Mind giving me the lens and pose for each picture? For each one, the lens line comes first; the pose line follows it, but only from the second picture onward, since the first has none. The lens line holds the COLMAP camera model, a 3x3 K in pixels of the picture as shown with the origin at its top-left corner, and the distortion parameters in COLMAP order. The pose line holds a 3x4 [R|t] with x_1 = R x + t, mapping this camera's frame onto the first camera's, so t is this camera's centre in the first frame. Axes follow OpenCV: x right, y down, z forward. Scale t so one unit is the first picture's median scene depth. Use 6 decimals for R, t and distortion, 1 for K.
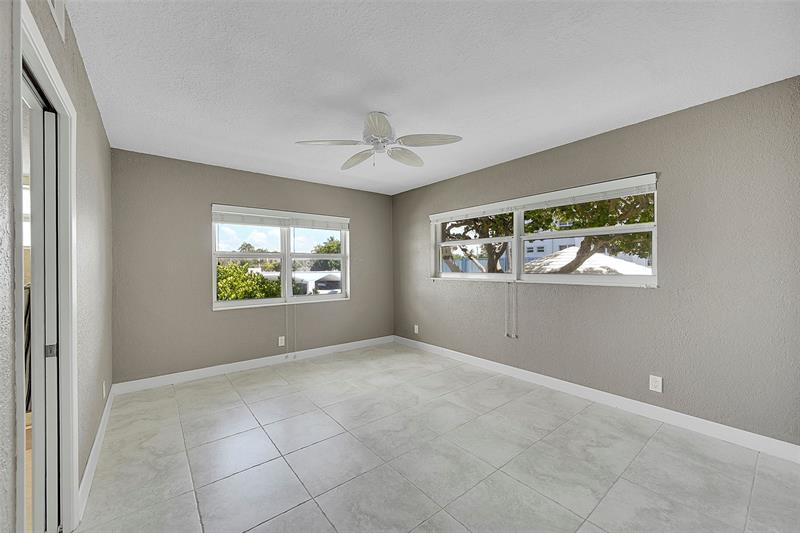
lens RADIAL K [[314.8, 0, 395.6], [0, 314.8, 264.7], [0, 0, 1]] dist [-0.000572, 0.000227]
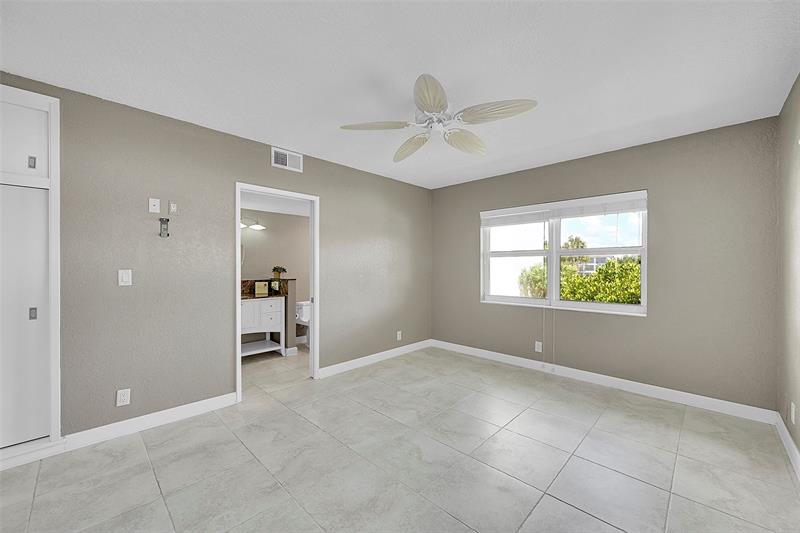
lens RADIAL K [[314.8, 0, 400.6], [0, 314.8, 267.5], [0, 0, 1]] dist [-0.000572, 0.000227]
pose [[0.128652, 0.015983, -0.991561, 0.645273], [0.004968, 0.999847, 0.016761, -0.007301], [0.991677, -0.007082, 0.128553, 0.640016]]
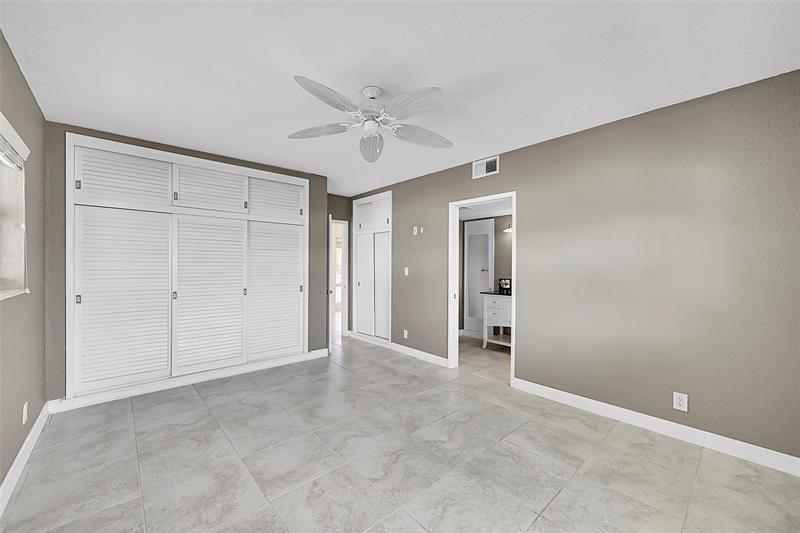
lens RADIAL K [[314.8, 0, 396.9], [0, 314.8, 266.5], [0, 0, 1]] dist [-0.000572, 0.000227]
pose [[-0.997968, 0.001650, -0.063697, -0.050926], [0.001863, 0.999993, -0.003284, 0.009247], [0.063691, -0.003396, -0.997964, 1.504771]]
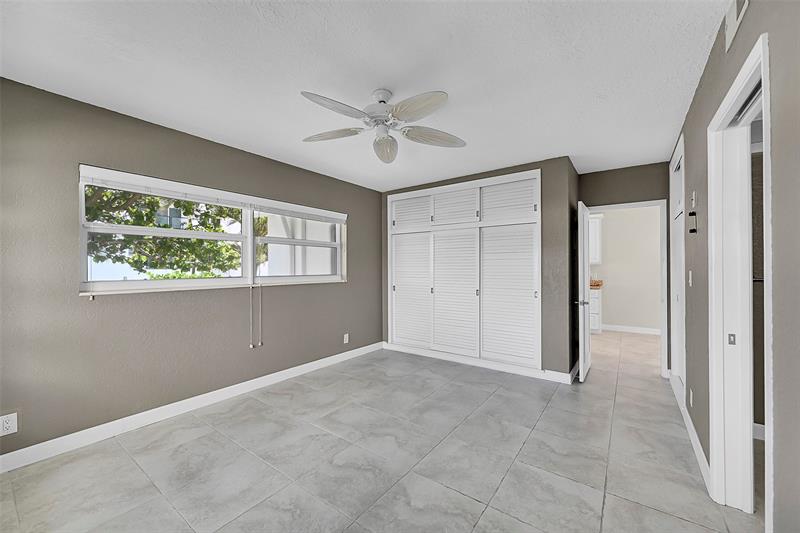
lens RADIAL K [[314.8, 0, 400.2], [0, 314.8, 268.4], [0, 0, 1]] dist [-0.000572, 0.000227]
pose [[-0.273669, 0.004349, 0.961814, -0.716472], [-0.001374, 0.999987, -0.004913, 0.005914], [-0.961823, -0.002666, -0.273659, 0.958612]]
